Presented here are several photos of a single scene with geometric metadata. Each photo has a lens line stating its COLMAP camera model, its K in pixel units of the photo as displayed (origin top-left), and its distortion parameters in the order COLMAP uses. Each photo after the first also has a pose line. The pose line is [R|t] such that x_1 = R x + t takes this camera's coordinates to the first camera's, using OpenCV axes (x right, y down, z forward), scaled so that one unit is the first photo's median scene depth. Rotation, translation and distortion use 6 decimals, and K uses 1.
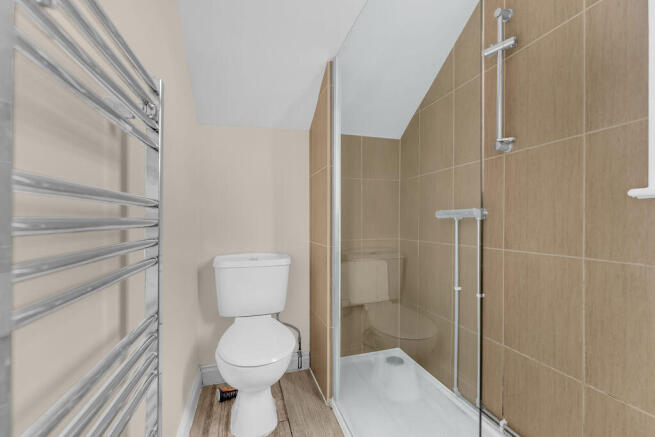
lens RADIAL K [[275.5, 0, 330.2], [0, 275.5, 216.1], [0, 0, 1]] dist [0.010727, -0.000286]
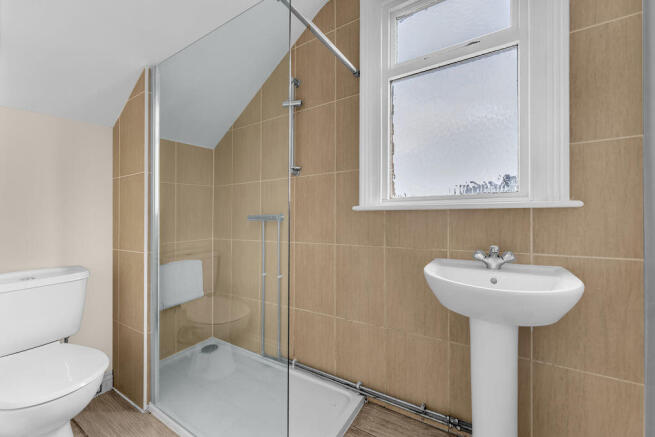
lens RADIAL K [[265.1, 0, 327.2], [0, 265.1, 221.4], [0, 0, 1]] dist [0.000707, 0.000083]
pose [[0.757319, -0.027702, 0.652458, -0.112029], [0.002405, 0.999211, 0.039633, -0.032609], [-0.653041, -0.028446, 0.756788, -0.120231]]
